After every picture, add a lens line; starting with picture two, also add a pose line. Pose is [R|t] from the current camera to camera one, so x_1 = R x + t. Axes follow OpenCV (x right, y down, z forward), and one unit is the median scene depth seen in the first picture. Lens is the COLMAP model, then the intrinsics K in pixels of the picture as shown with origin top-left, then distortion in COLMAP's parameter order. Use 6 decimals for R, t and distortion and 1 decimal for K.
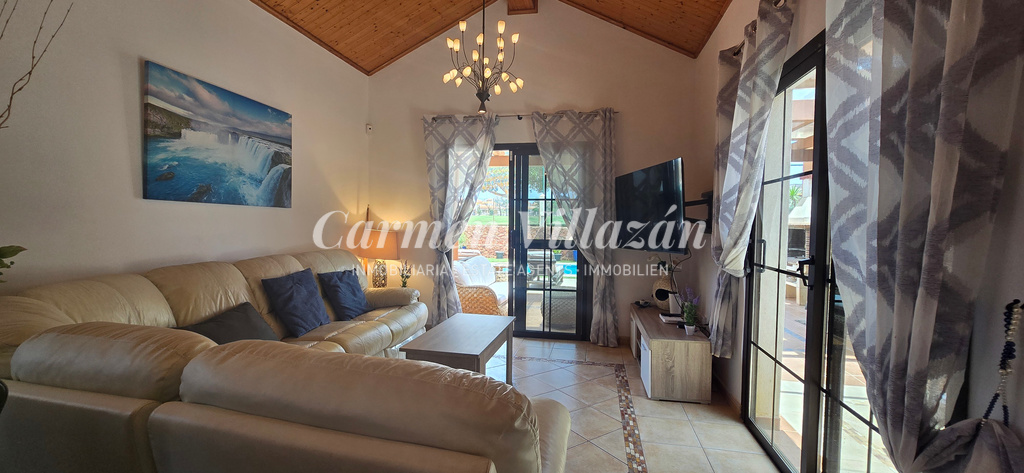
lens RADIAL K [[417.6, 0, 511.2], [0, 417.6, 240.8], [0, 0, 1]] dist [-0.004491, 0.000400]
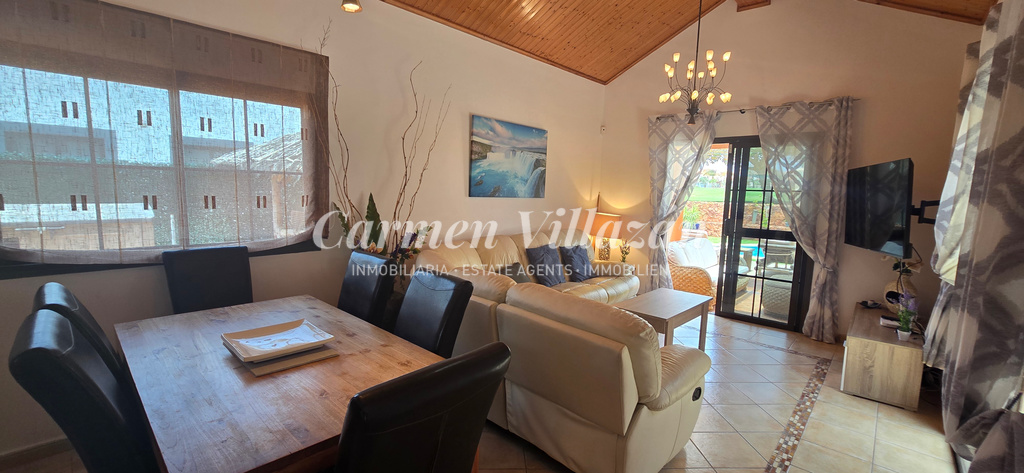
lens RADIAL K [[417.6, 0, 511.2], [0, 417.6, 240.8], [0, 0, 1]] dist [-0.004491, 0.000400]
pose [[0.852463, 0.074245, -0.517489, 0.130588], [-0.037803, 0.996027, 0.080628, -0.050657], [0.521419, -0.049170, 0.851883, -0.296533]]
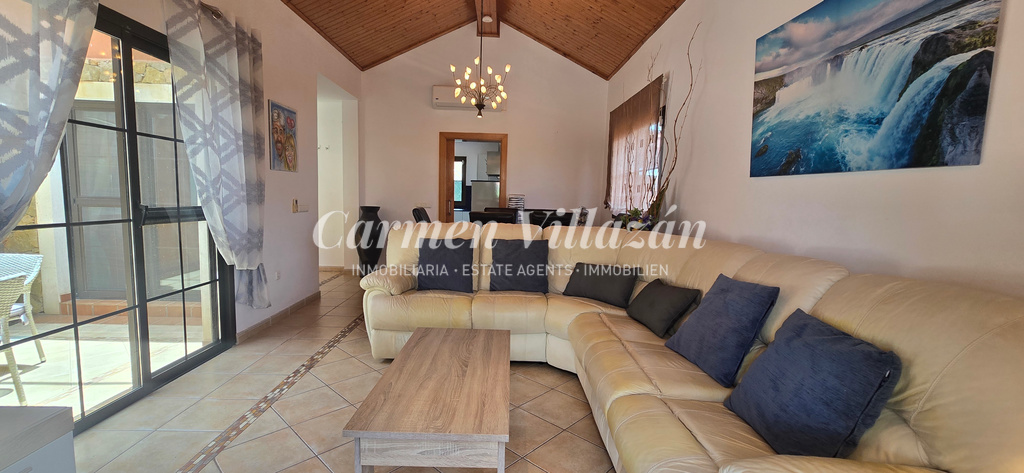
lens RADIAL K [[417.6, 0, 511.2], [0, 417.6, 240.8], [0, 0, 1]] dist [-0.004491, 0.000400]
pose [[-0.974042, -0.018138, -0.225641, -0.050788], [-0.052493, 0.987712, 0.147206, -0.050389], [0.220199, 0.155229, -0.963025, 1.465540]]
